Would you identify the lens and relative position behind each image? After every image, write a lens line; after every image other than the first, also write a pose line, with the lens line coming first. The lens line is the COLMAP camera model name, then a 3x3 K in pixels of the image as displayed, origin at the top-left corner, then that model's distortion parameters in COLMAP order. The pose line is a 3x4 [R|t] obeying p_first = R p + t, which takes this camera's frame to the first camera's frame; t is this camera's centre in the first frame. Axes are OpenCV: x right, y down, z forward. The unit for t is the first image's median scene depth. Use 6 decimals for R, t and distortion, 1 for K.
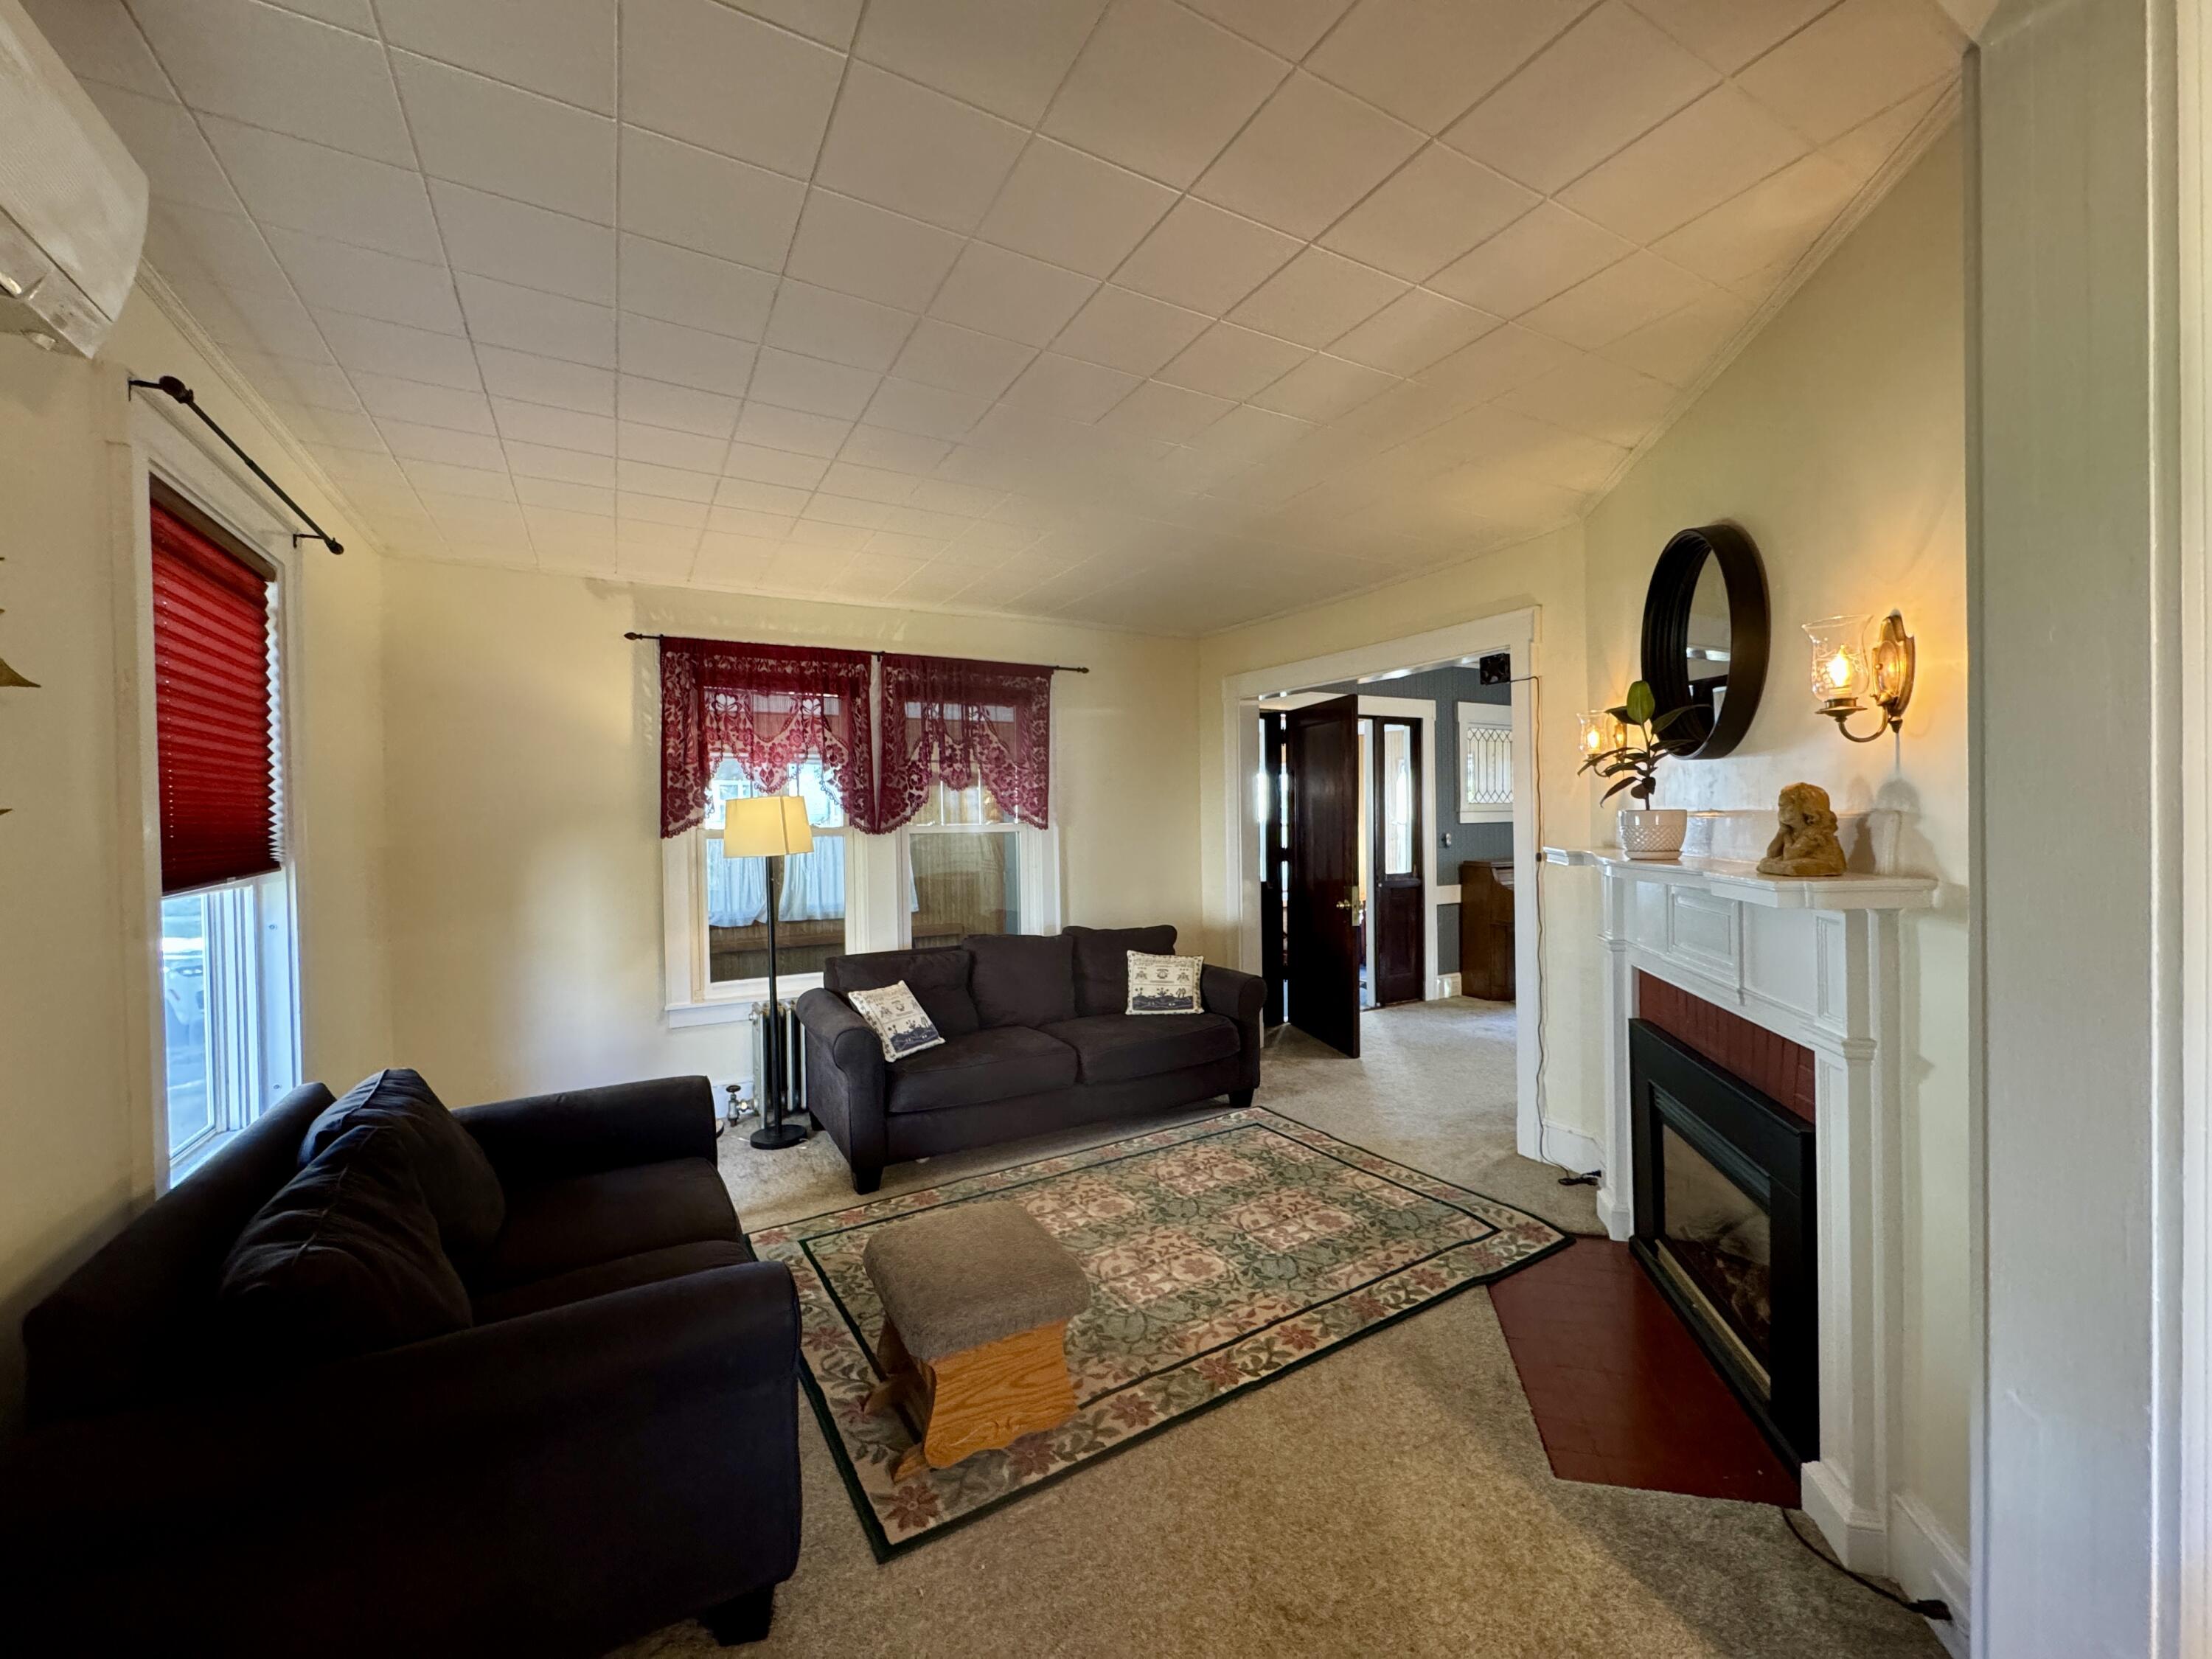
lens RADIAL K [[882.8, 0, 1100.9], [0, 882.8, 831.6], [0, 0, 1]] dist [-0.002420, 0.000177]
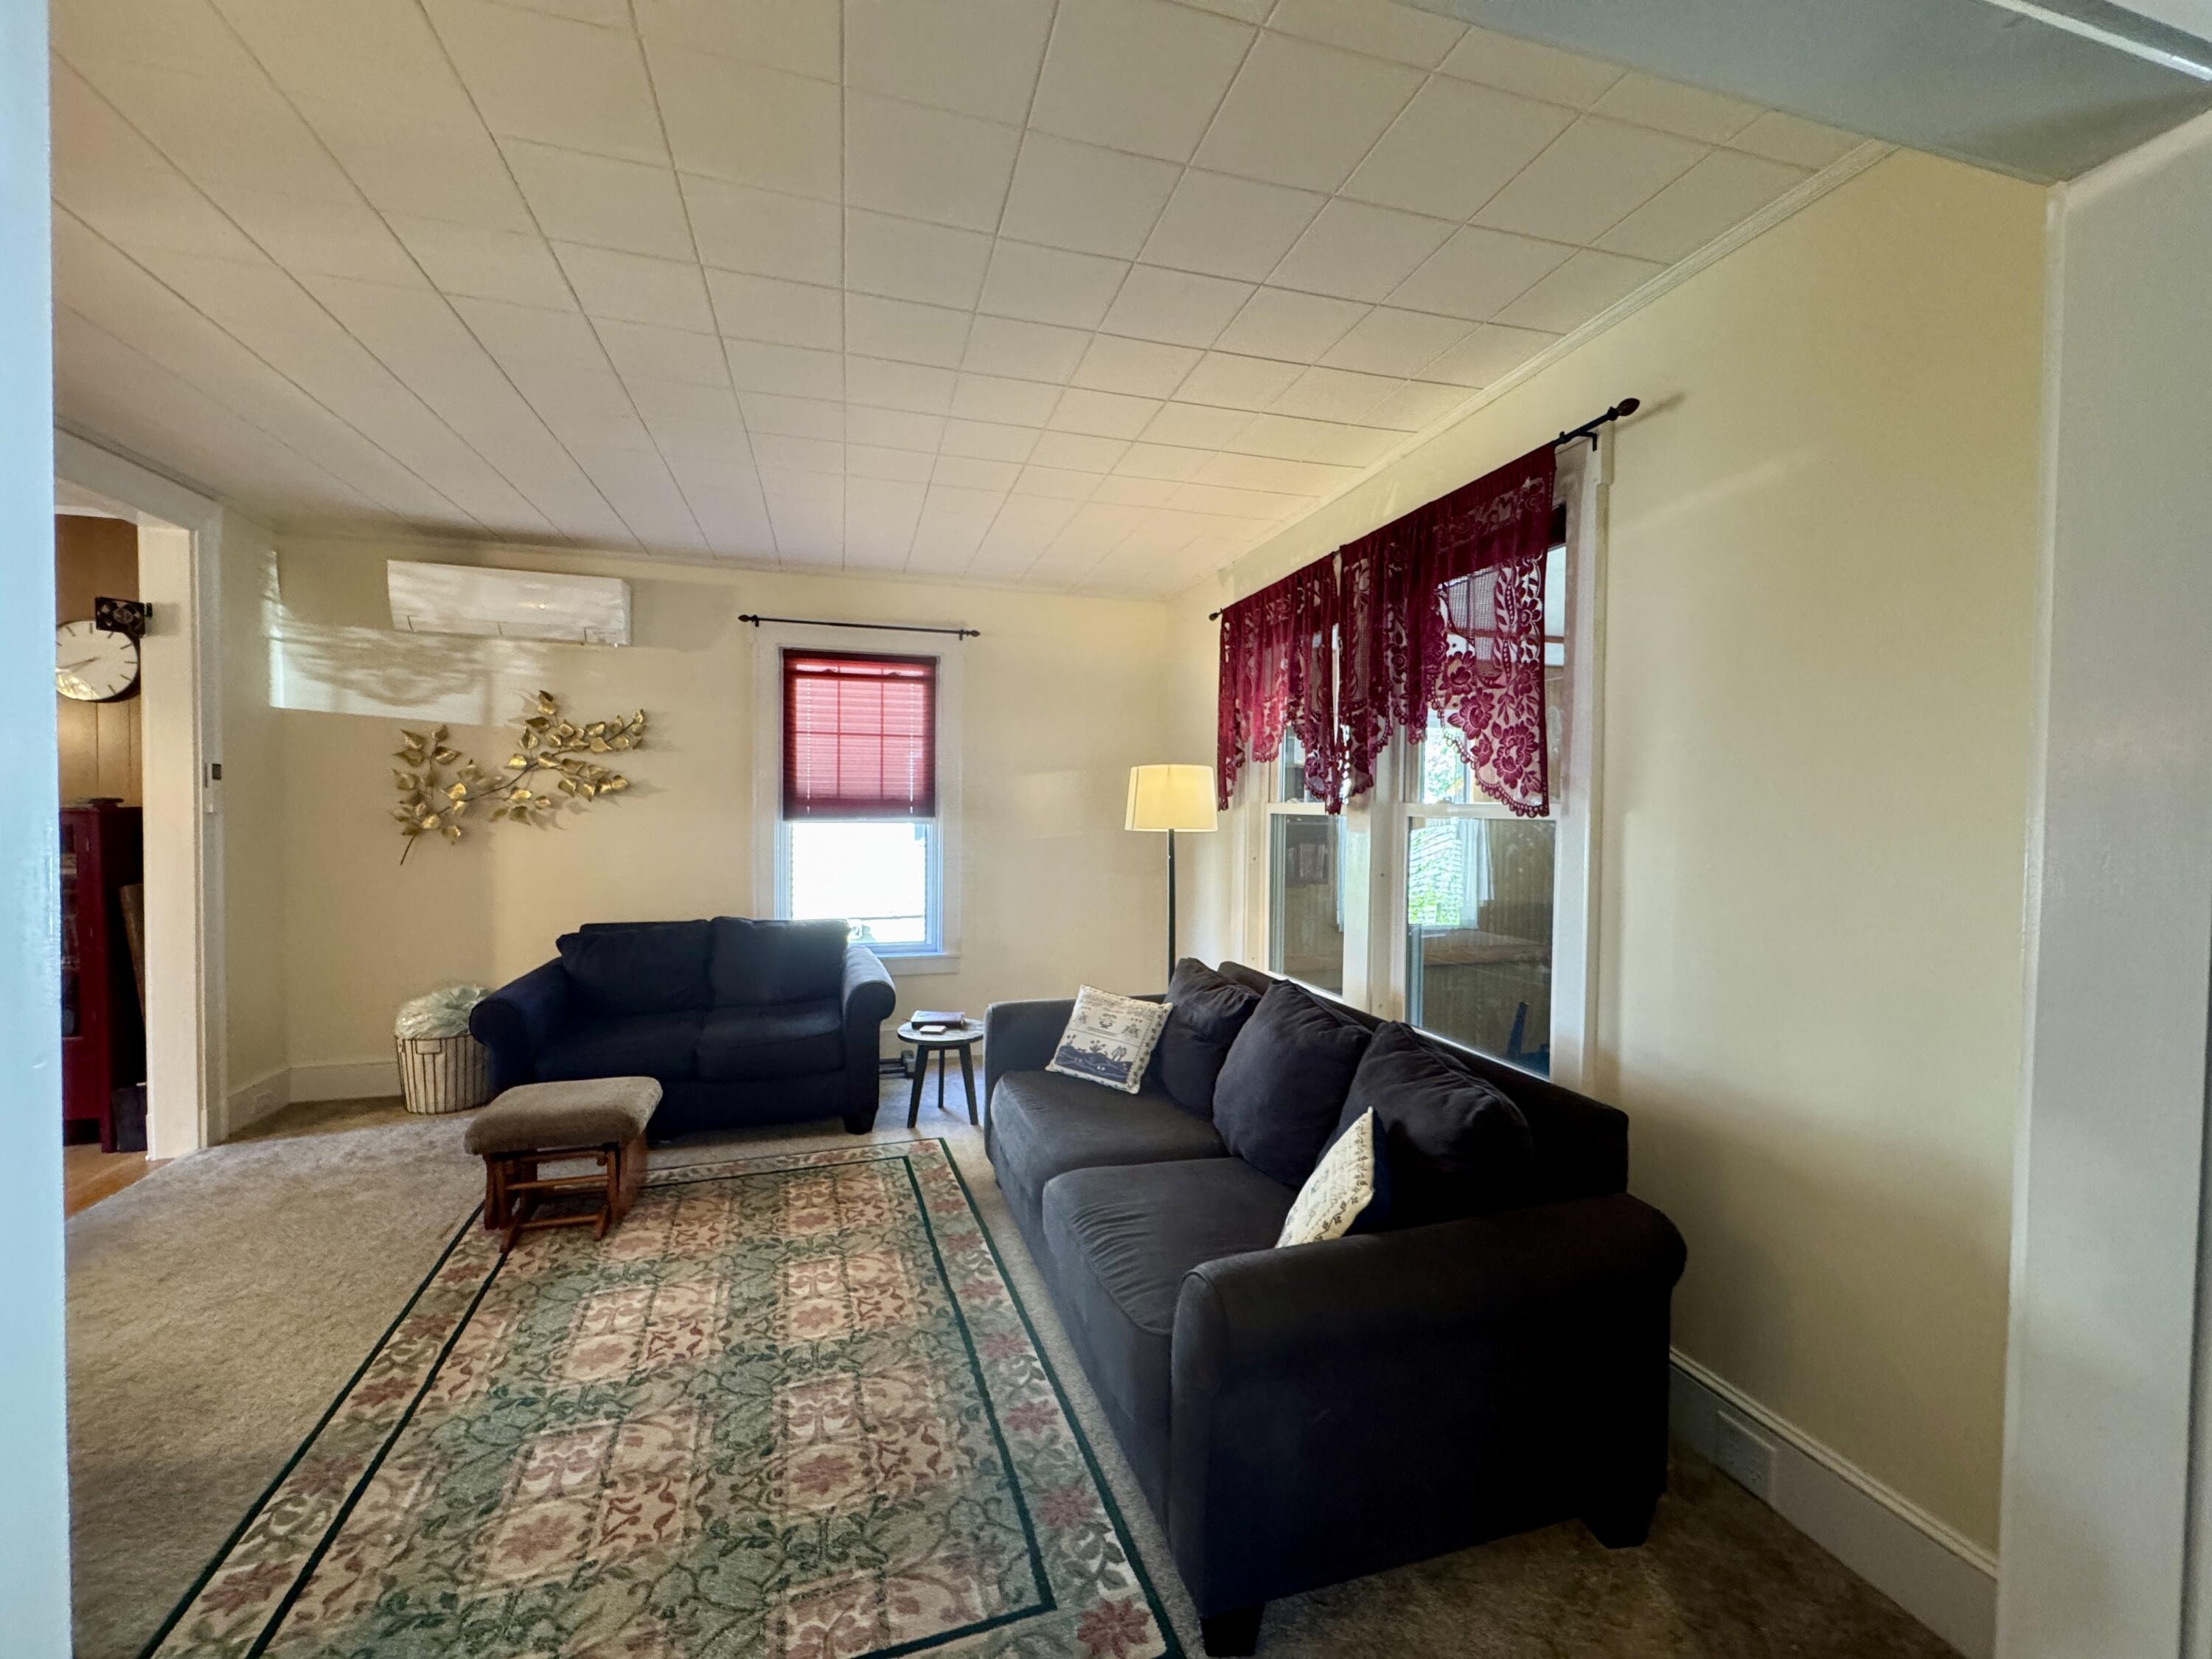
lens RADIAL K [[879.3, 0, 1097.9], [0, 879.3, 826.1], [0, 0, 1]] dist [-0.001333, 0.000417]
pose [[-0.216486, 0.036470, -0.975604, 0.578123], [-0.020546, 0.998911, 0.041901, -0.015809], [0.976069, 0.029116, -0.215501, 1.205788]]
